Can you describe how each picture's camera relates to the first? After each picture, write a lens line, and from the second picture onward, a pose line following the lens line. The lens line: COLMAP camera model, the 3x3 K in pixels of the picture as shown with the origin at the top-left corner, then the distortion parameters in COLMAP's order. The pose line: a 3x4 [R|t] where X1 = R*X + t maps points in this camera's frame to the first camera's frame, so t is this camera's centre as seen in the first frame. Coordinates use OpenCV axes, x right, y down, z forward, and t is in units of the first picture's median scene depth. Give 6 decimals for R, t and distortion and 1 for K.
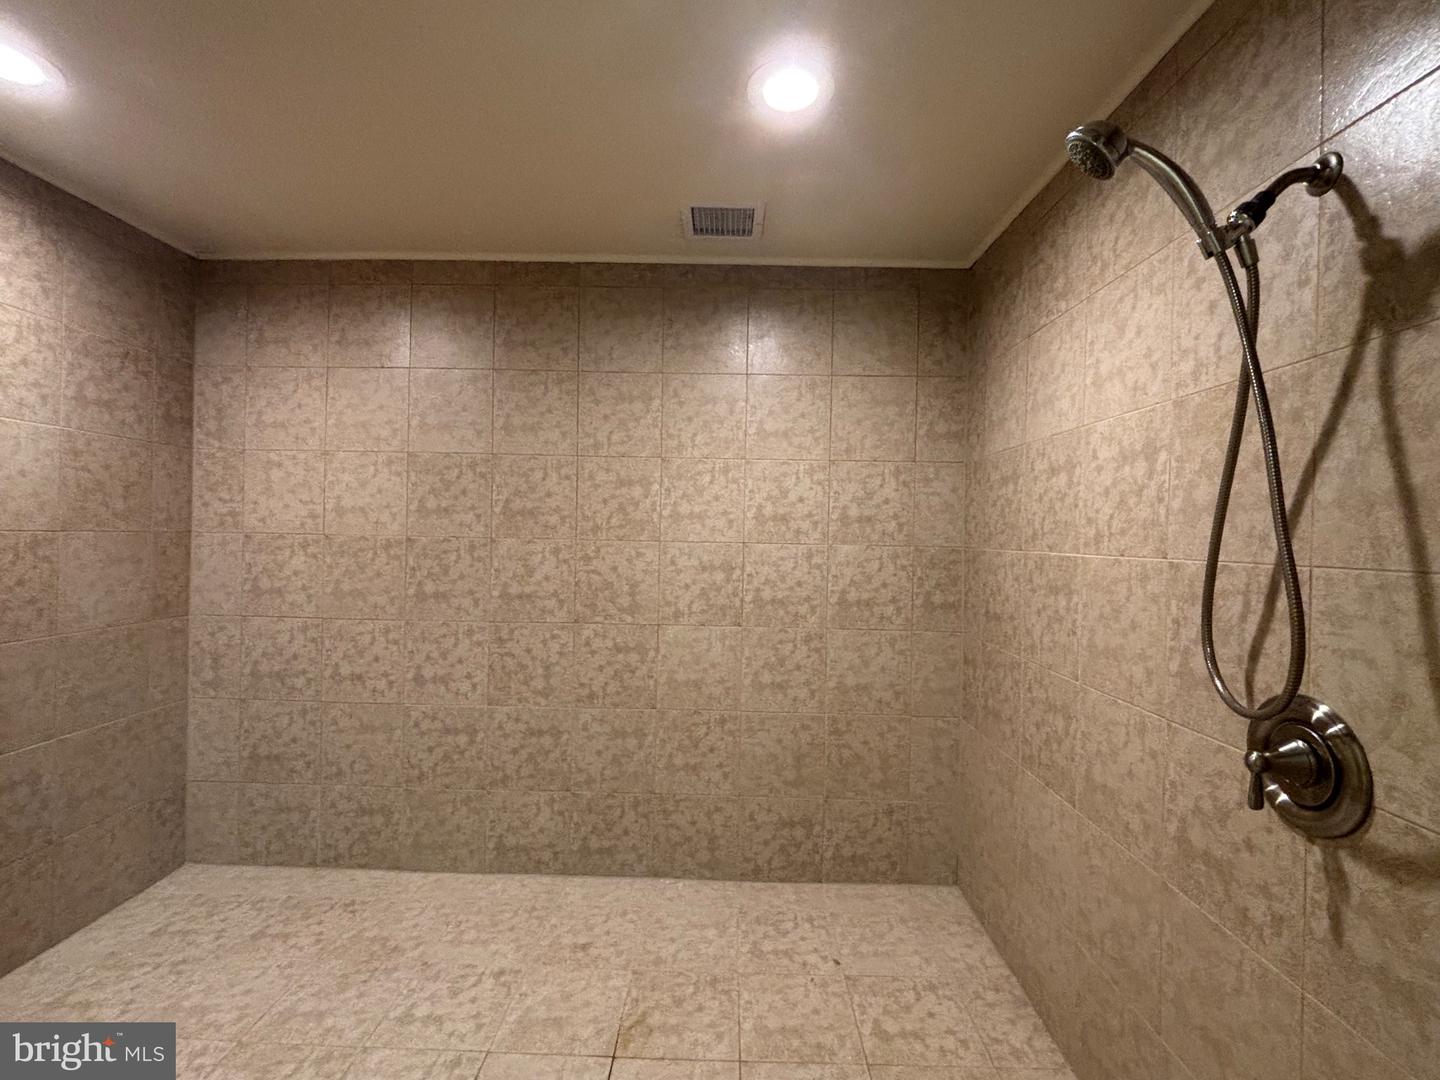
lens RADIAL K [[651.6, 0, 721.7], [0, 651.6, 535.4], [0, 0, 1]] dist [-0.000093, 0.000280]
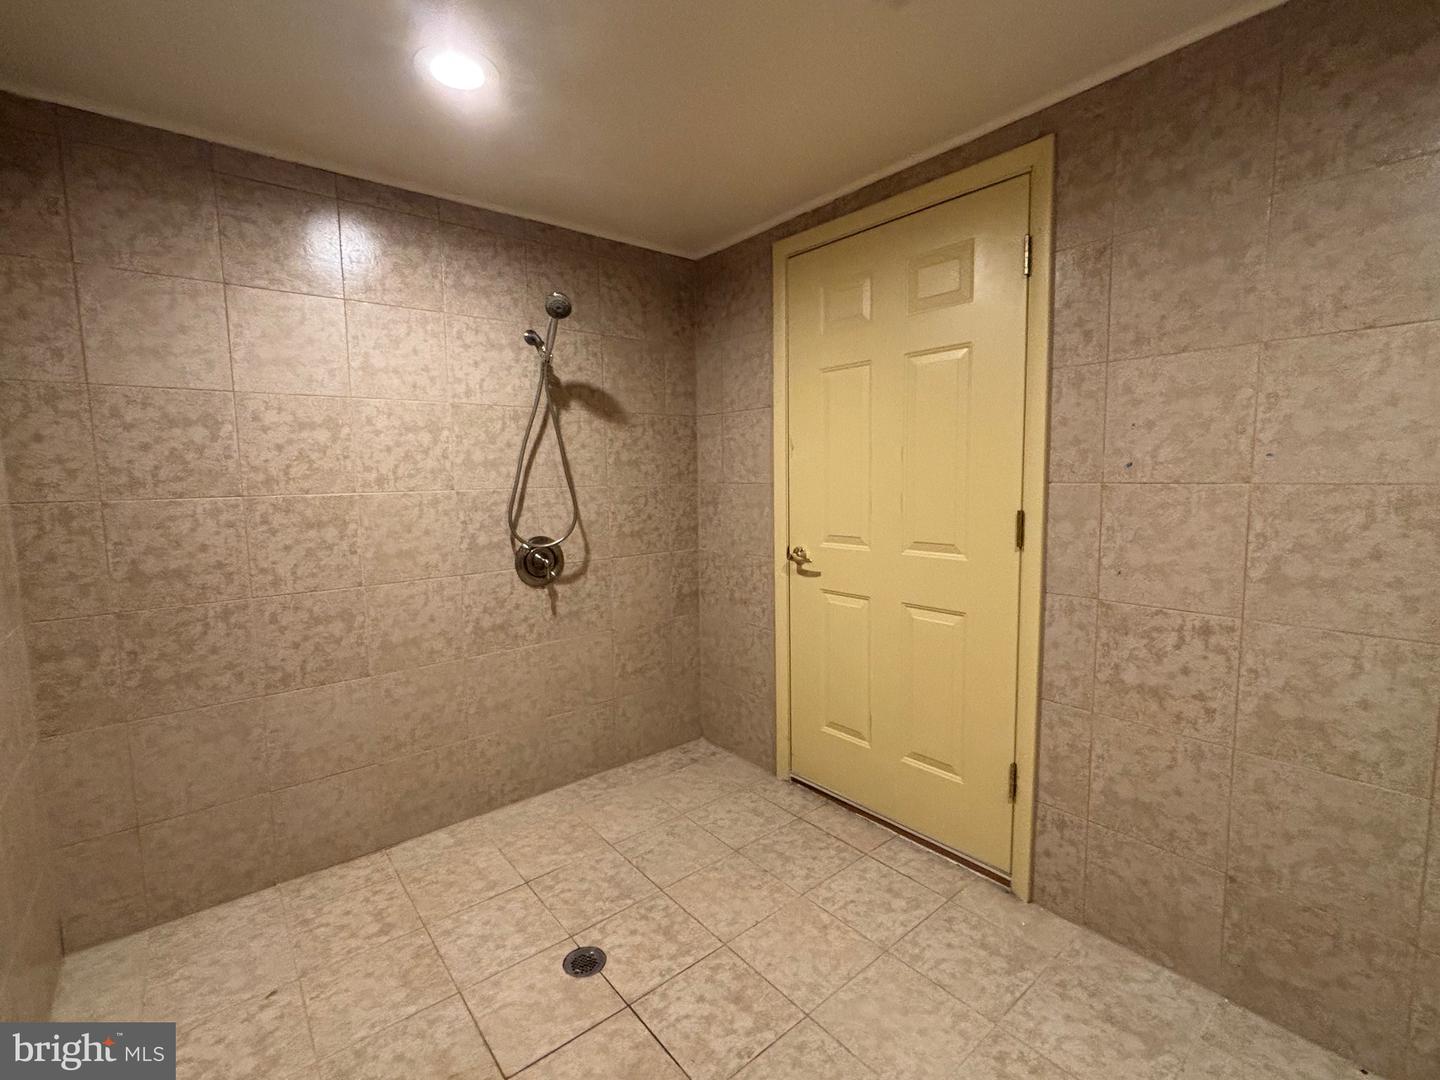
lens RADIAL K [[651.6, 0, 719.2], [0, 651.6, 537.2], [0, 0, 1]] dist [-0.000093, 0.000280]
pose [[-0.649988, -0.086203, 0.755039, -1.162202], [0.003241, 0.993222, 0.116187, -0.041642], [-0.759937, 0.077967, -0.645303, 1.565689]]
